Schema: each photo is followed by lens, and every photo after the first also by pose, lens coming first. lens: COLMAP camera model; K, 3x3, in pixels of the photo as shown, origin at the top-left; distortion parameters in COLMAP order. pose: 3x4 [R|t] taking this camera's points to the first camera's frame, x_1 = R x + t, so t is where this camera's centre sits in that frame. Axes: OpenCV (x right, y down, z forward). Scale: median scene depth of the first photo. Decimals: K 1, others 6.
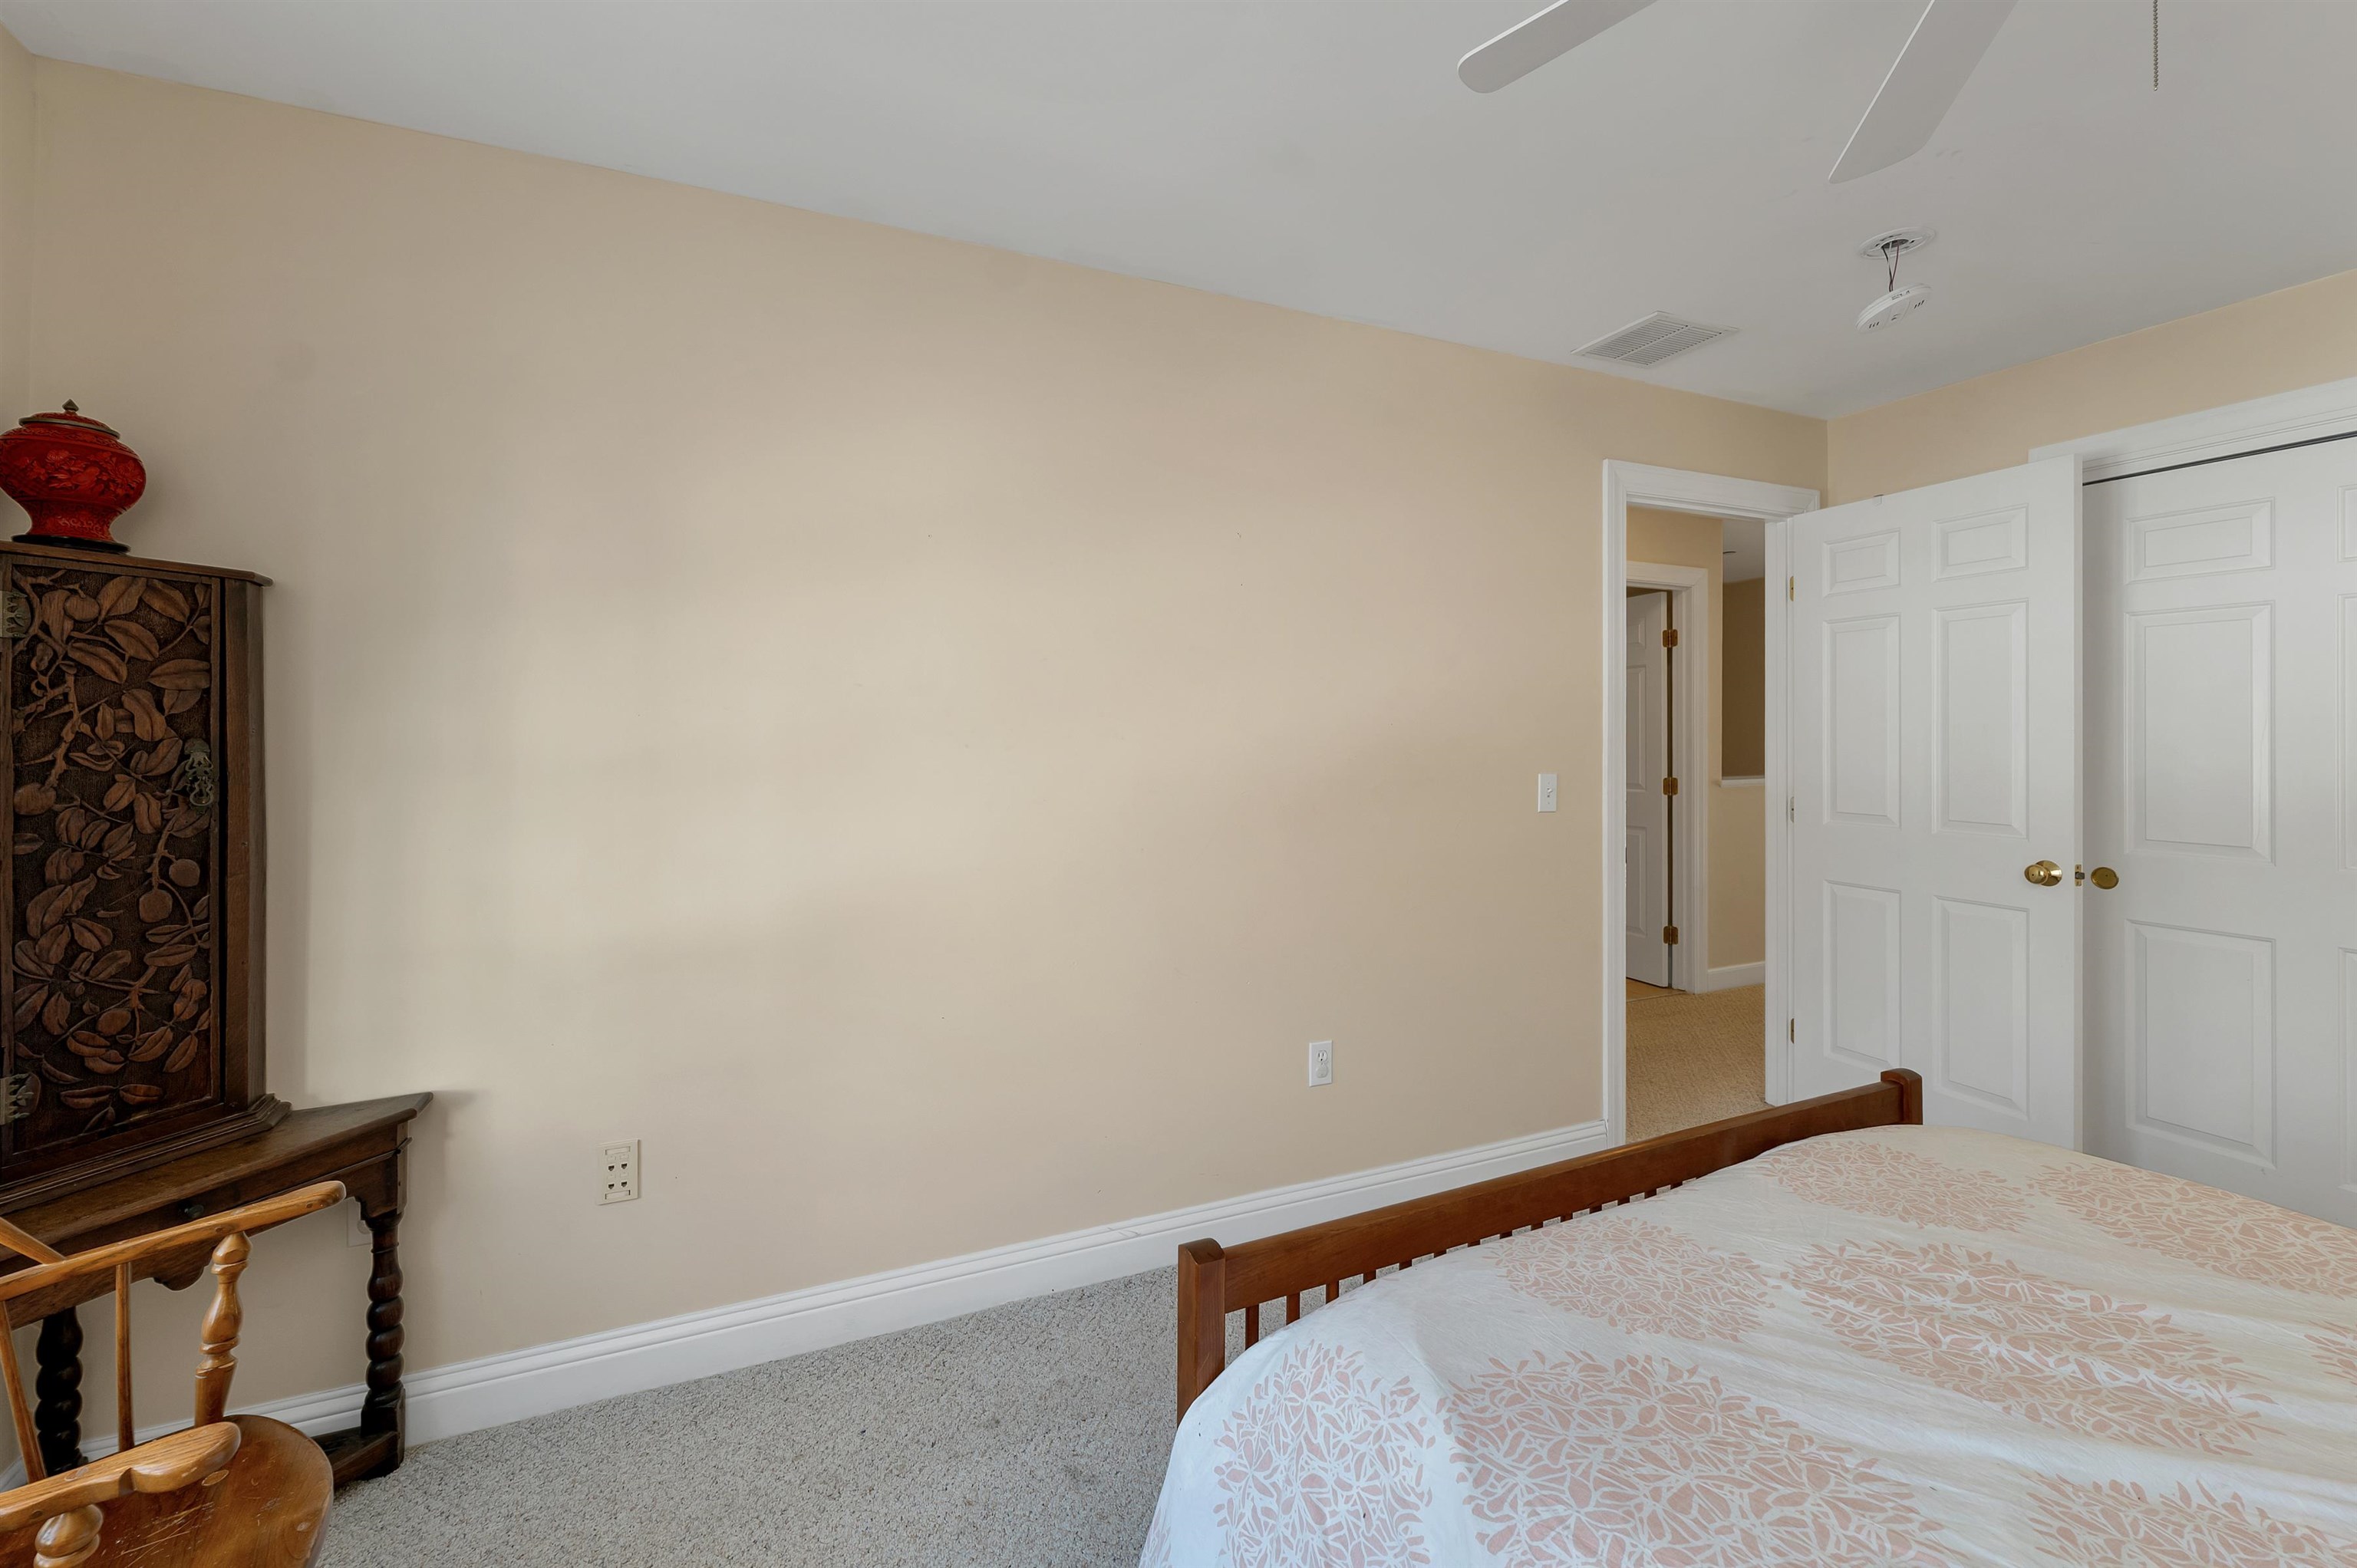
lens RADIAL K [[995.7, 0, 1170.8], [0, 995.7, 743.1], [0, 0, 1]] dist [-0.000090, 0.000050]
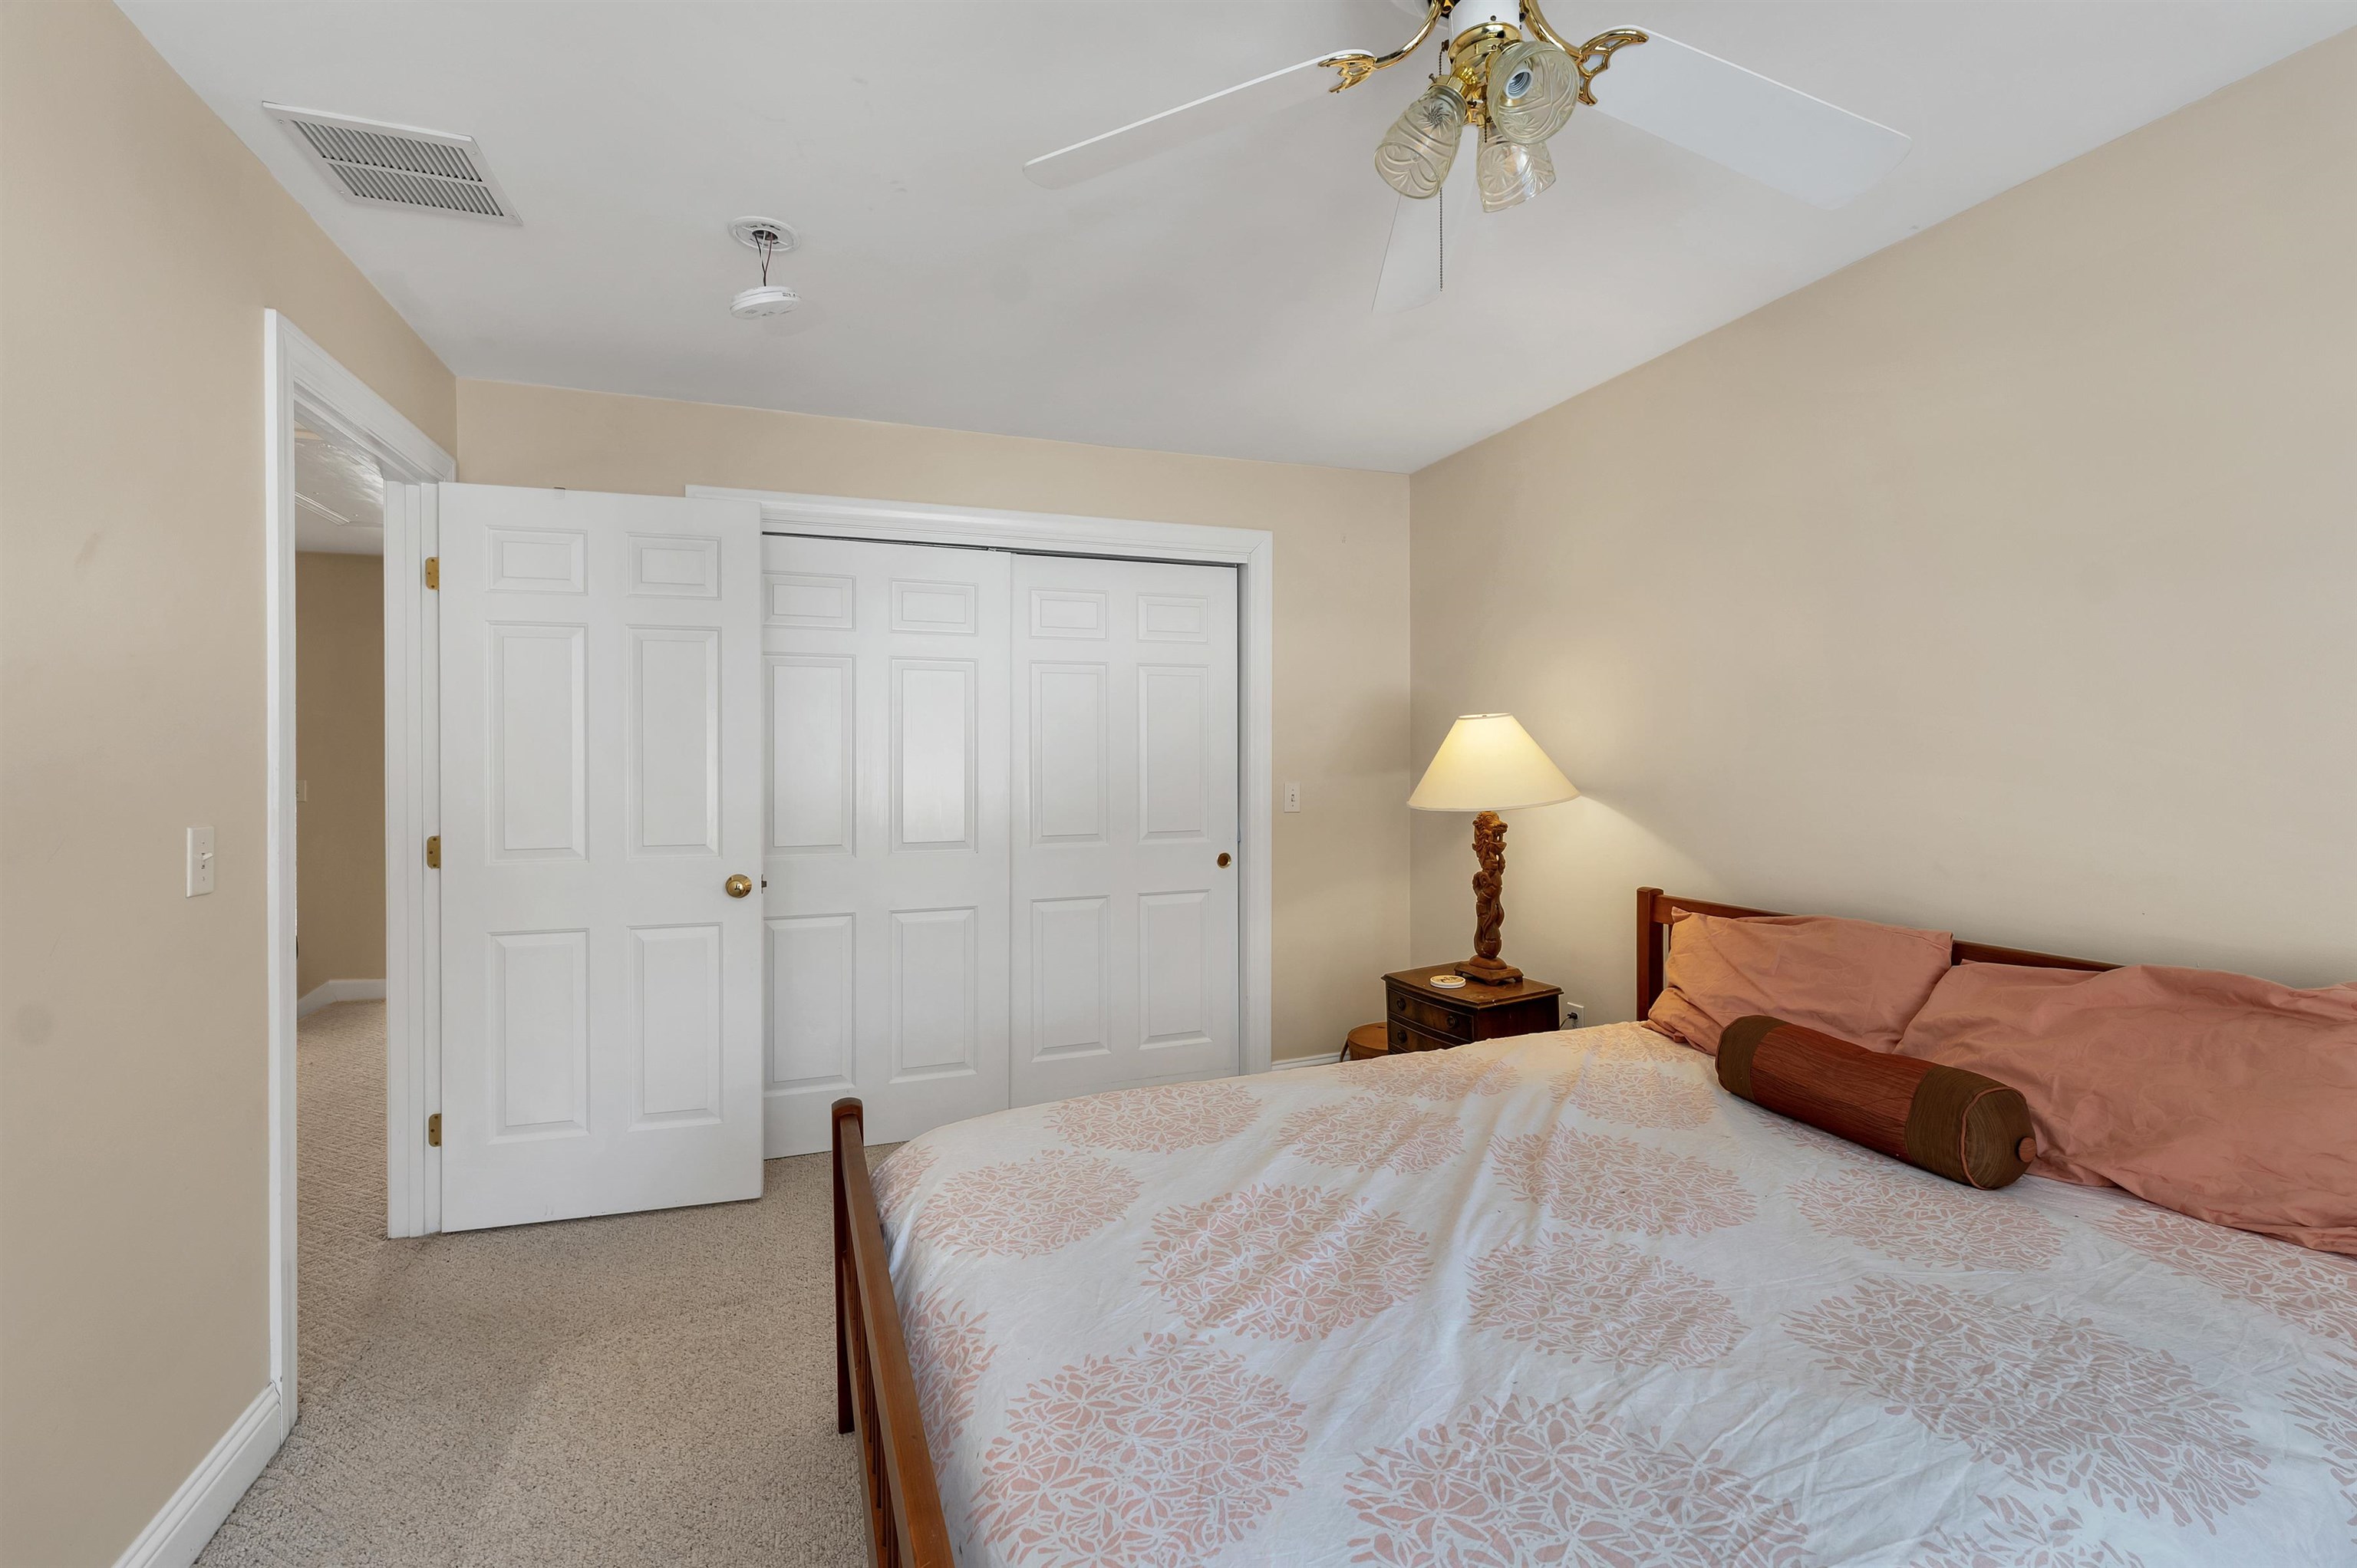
lens RADIAL K [[990.3, 0, 1170.1], [0, 990.3, 771.1], [0, 0, 1]] dist [0.001779, 0.000396]
pose [[0.073102, -0.014434, 0.997220, -0.275963], [0.011247, 0.999844, 0.013648, -0.005223], [-0.997261, 0.010218, 0.073253, 0.819116]]
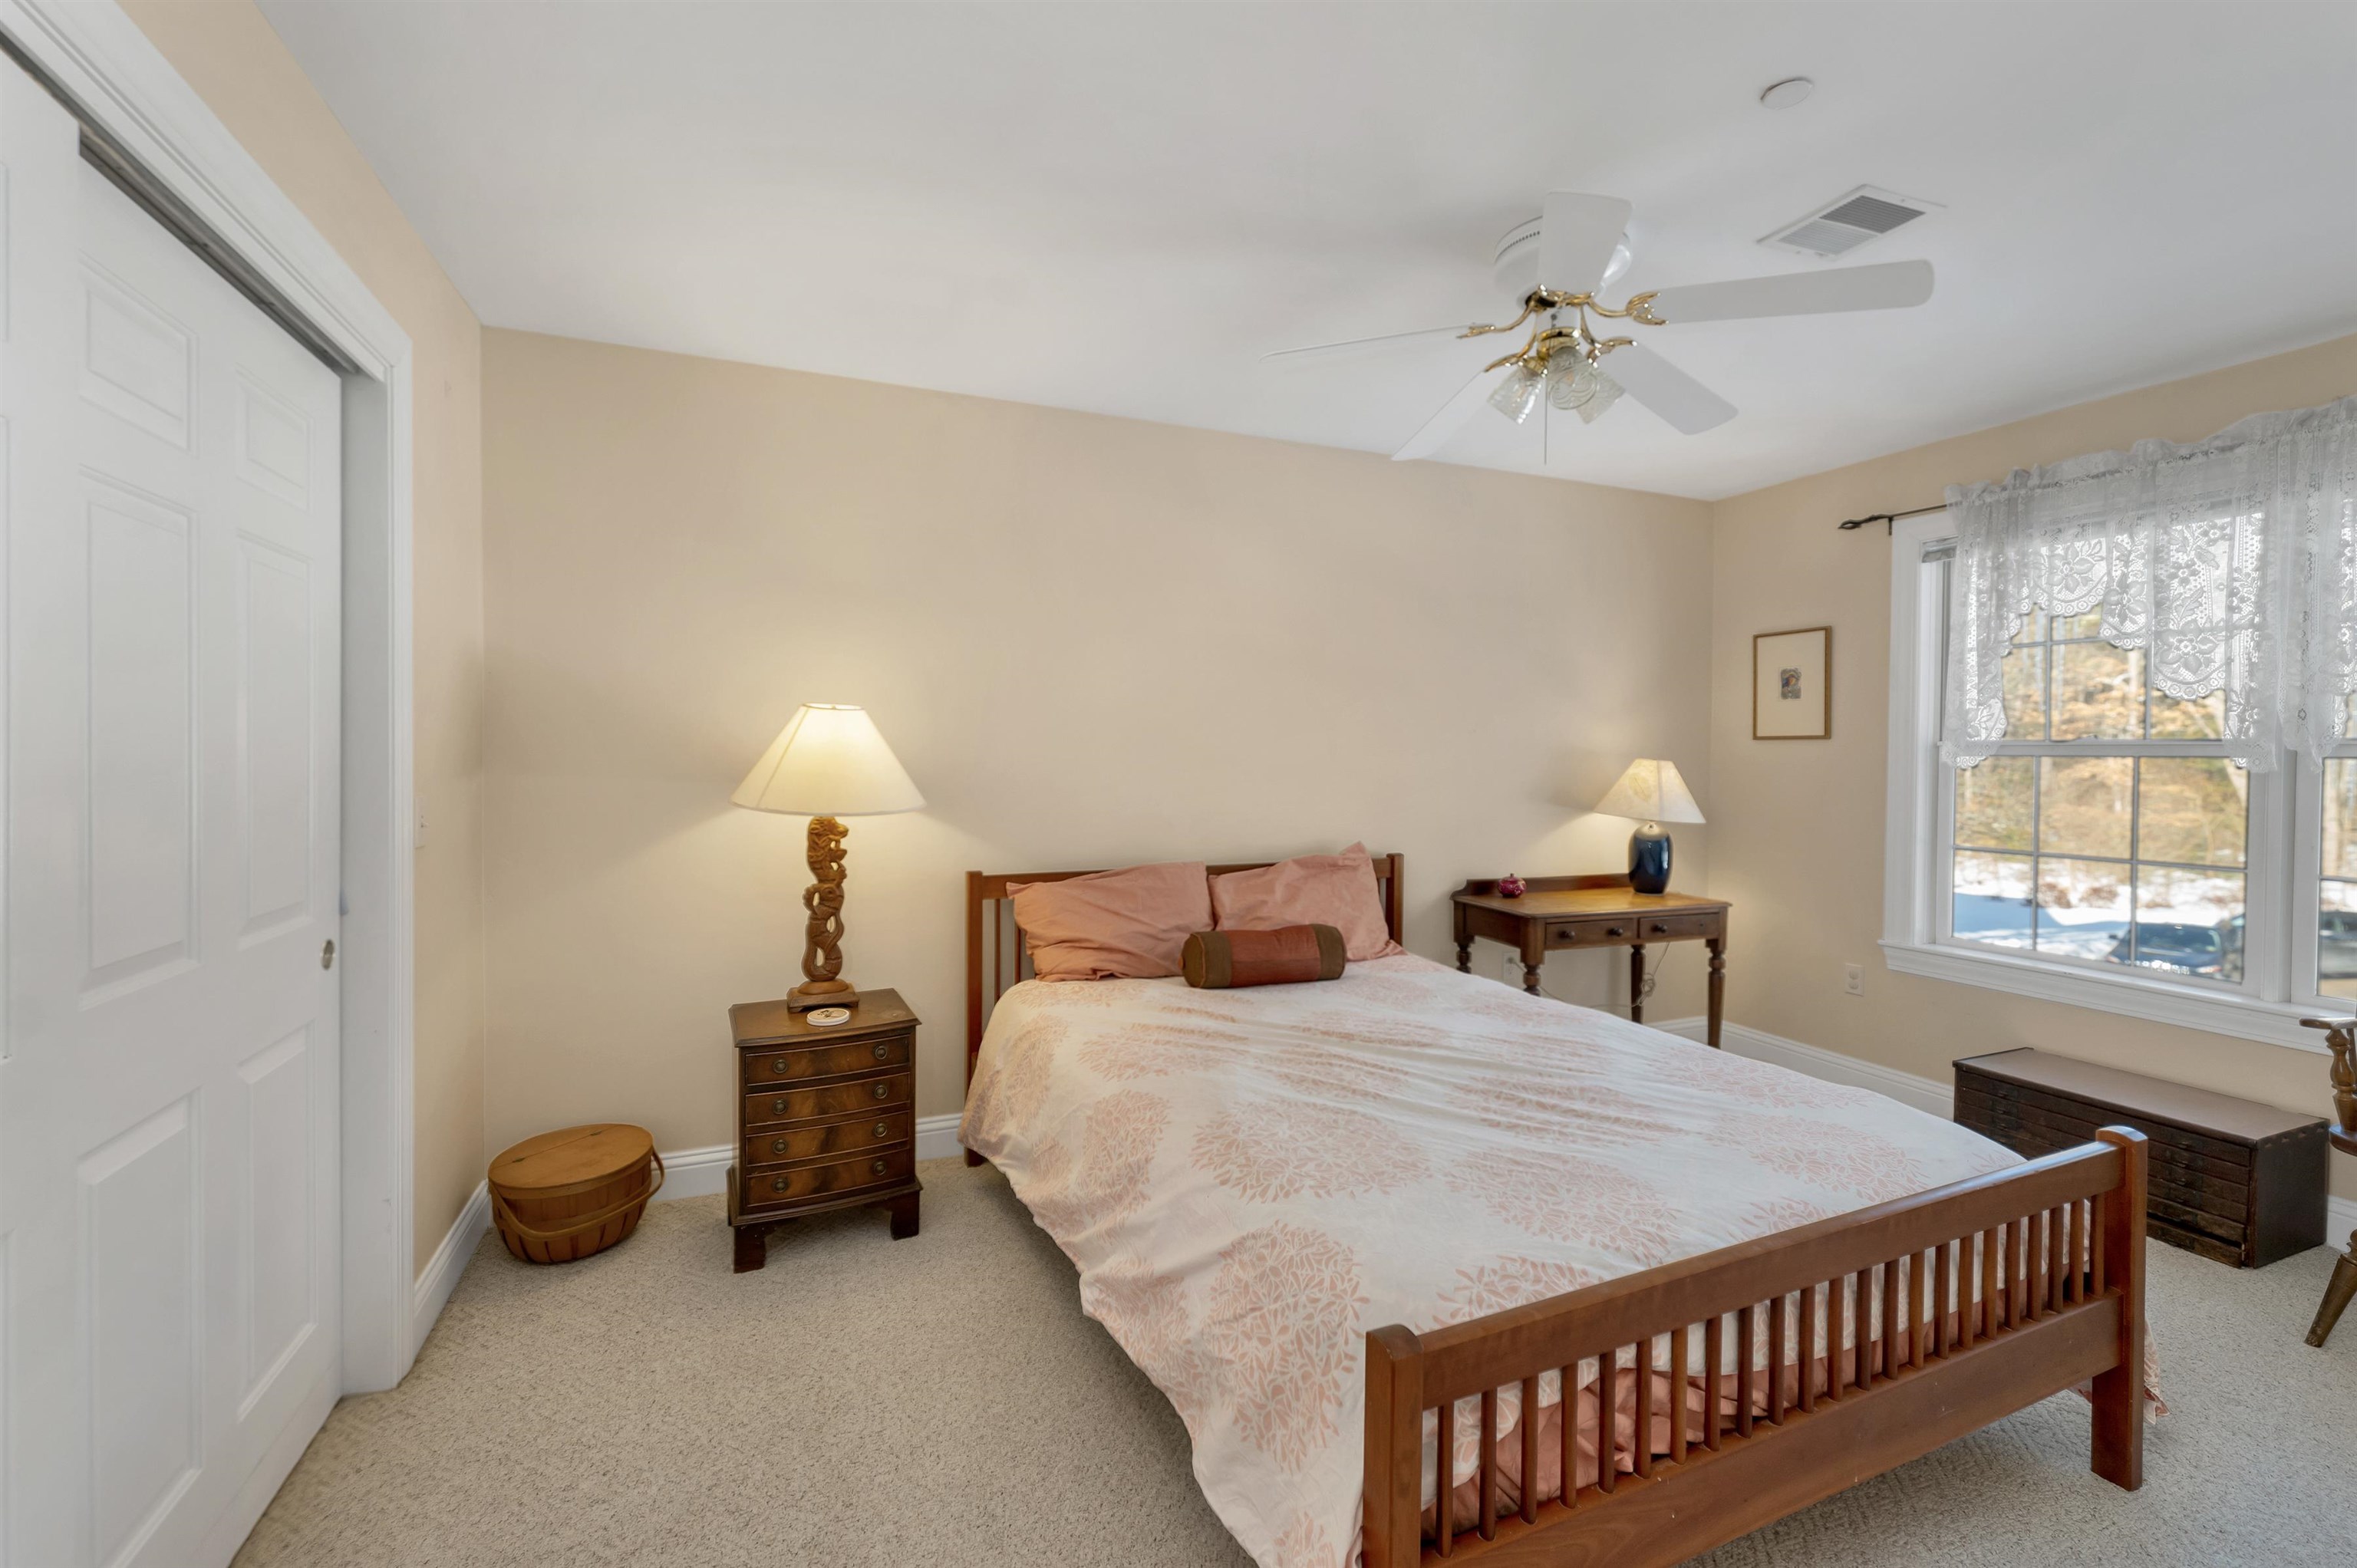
lens RADIAL K [[985.0, 0, 1175.4], [0, 985.0, 732.1], [0, 0, 1]] dist [0.002690, 0.000154]
pose [[-0.999547, -0.003383, 0.029892, 1.129189], [-0.003955, 0.999810, -0.019107, -0.007165], [-0.029821, -0.019216, -0.999371, 2.111113]]
